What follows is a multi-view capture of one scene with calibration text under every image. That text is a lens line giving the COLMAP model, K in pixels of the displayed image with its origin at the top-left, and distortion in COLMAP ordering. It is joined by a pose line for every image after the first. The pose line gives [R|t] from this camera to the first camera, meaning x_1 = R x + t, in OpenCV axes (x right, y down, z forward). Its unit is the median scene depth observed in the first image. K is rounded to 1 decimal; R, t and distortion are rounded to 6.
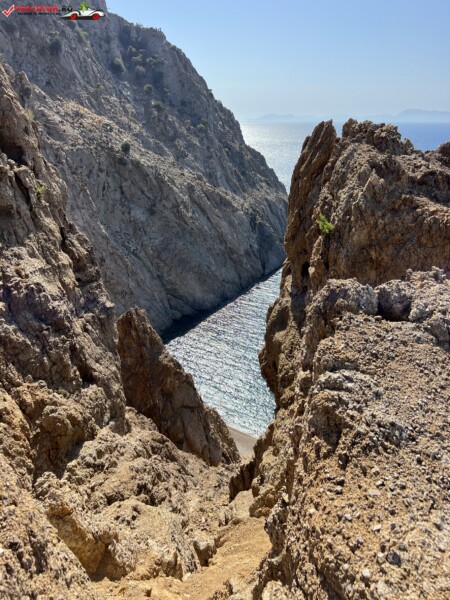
lens RADIAL K [[451.7, 0, 223.4], [0, 451.7, 300.0], [0, 0, 1]] dist [0.048165, -0.054098]
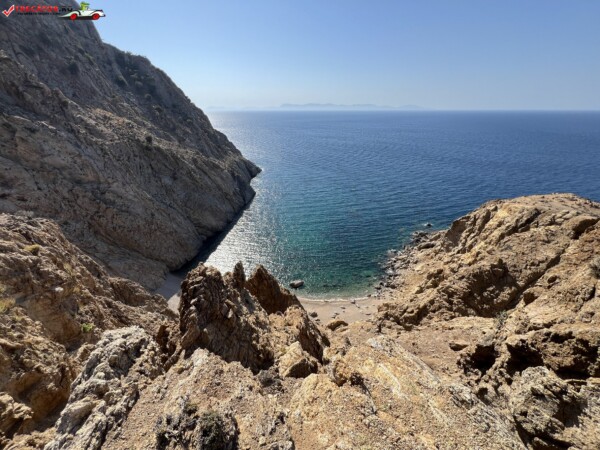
lens RADIAL K [[239.3, 0, 299.2], [0, 239.3, 225.9], [0, 0, 1]] dist [-0.001553, 0.000881]
pose [[0.915122, -0.183843, 0.358823, -0.084209], [0.155843, 0.982107, 0.105730, -0.046194], [-0.371840, -0.040836, 0.927398, 0.038786]]
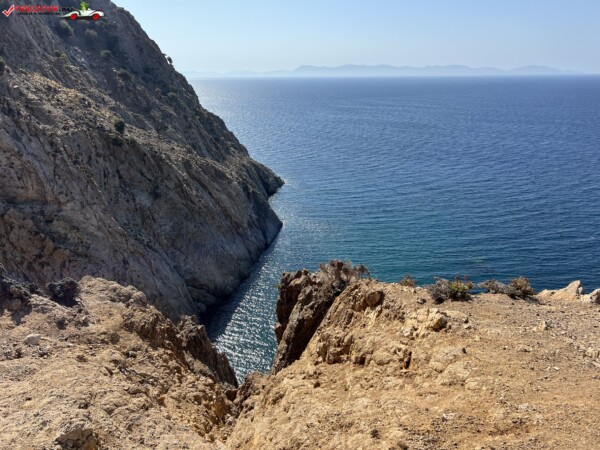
lens RADIAL K [[451.7, 0, 304.4], [0, 451.7, 222.1], [0, 0, 1]] dist [0.048165, -0.054098]
pose [[0.934095, -0.119350, 0.336486, -0.181131], [0.140718, 0.989251, -0.039757, -0.063826], [-0.328124, 0.084486, 0.940849, 0.077464]]
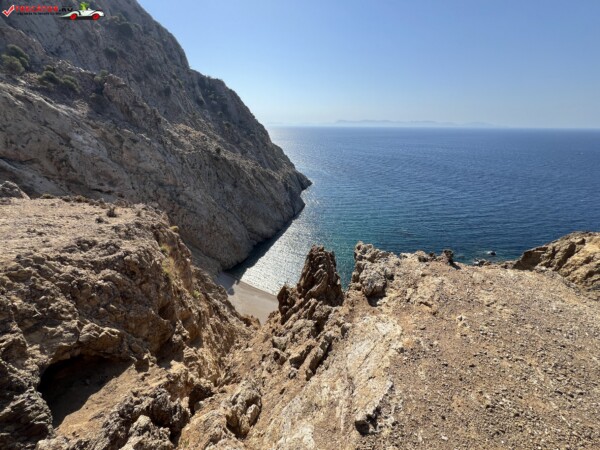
lens RADIAL K [[239.3, 0, 299.5], [0, 239.3, 226.0], [0, 0, 1]] dist [-0.001553, 0.000881]
pose [[0.978190, -0.080797, 0.191355, -0.097995], [0.076408, 0.996619, 0.030220, -0.044802], [-0.193150, -0.014940, 0.981055, 0.029755]]
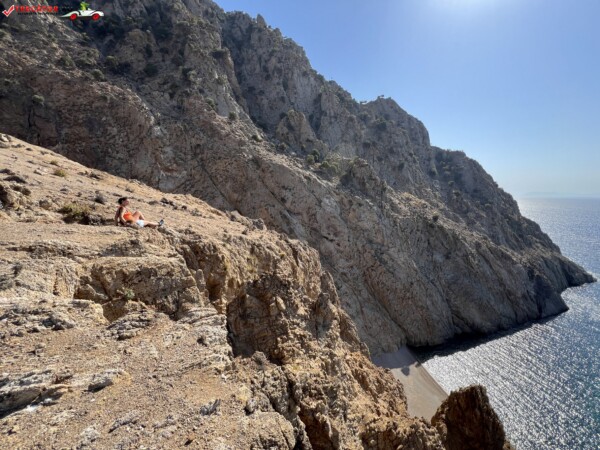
lens RADIAL K [[239.3, 0, 300.5], [0, 239.3, 226.4], [0, 0, 1]] dist [-0.001553, 0.000881]
pose [[0.782014, 0.086054, -0.617291, -0.050770], [-0.233389, 0.958792, -0.162008, -0.041082], [0.577913, 0.270762, 0.769873, 0.034119]]
